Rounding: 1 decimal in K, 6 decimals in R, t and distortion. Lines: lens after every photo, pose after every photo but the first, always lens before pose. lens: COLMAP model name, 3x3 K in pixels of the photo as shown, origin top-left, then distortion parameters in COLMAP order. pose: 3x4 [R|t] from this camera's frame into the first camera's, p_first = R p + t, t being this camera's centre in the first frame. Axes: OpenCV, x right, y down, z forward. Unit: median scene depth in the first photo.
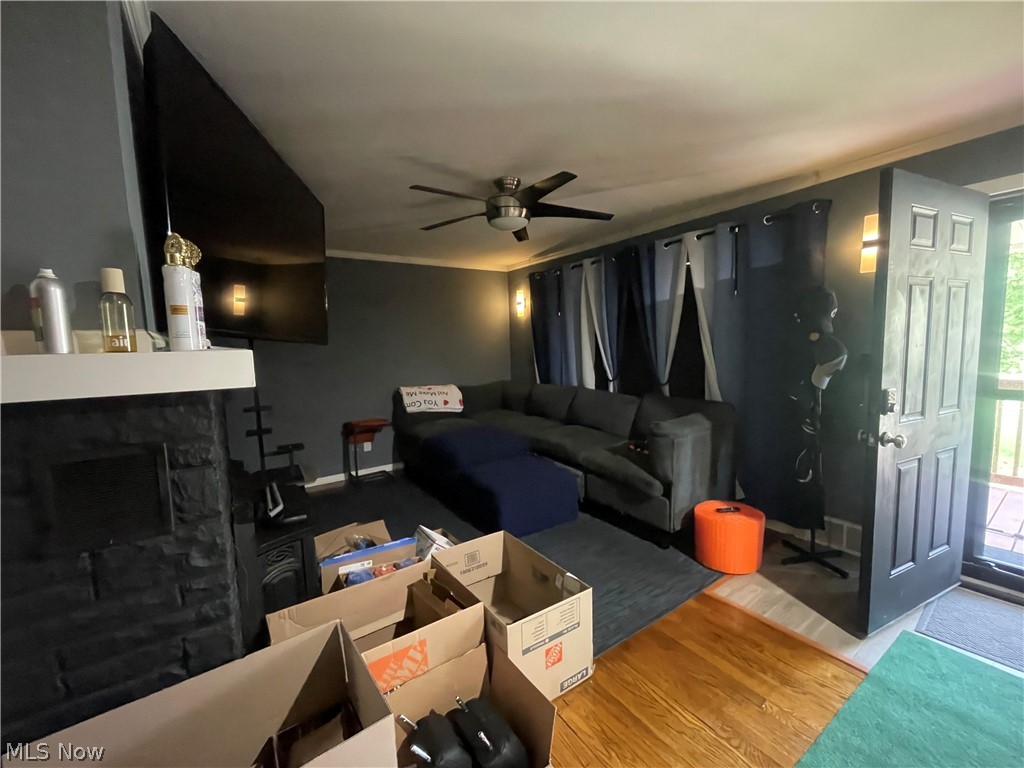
lens RADIAL K [[414.5, 0, 516.2], [0, 414.5, 385.5], [0, 0, 1]] dist [-0.000124, 0.000054]
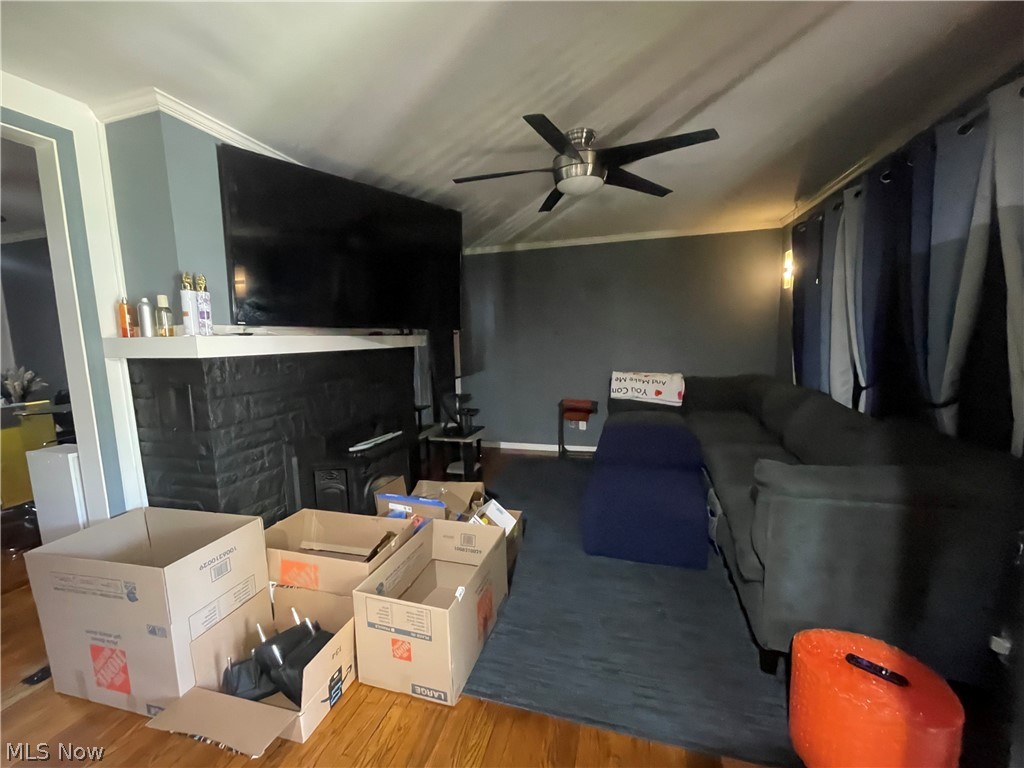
lens RADIAL K [[414.5, 0, 516.2], [0, 414.5, 385.5], [0, 0, 1]] dist [-0.000124, 0.000054]
pose [[0.631949, 0.105466, -0.767800, 0.435828], [-0.070699, 0.994412, 0.078404, -0.031484], [0.771778, 0.004735, 0.635874, 0.266565]]
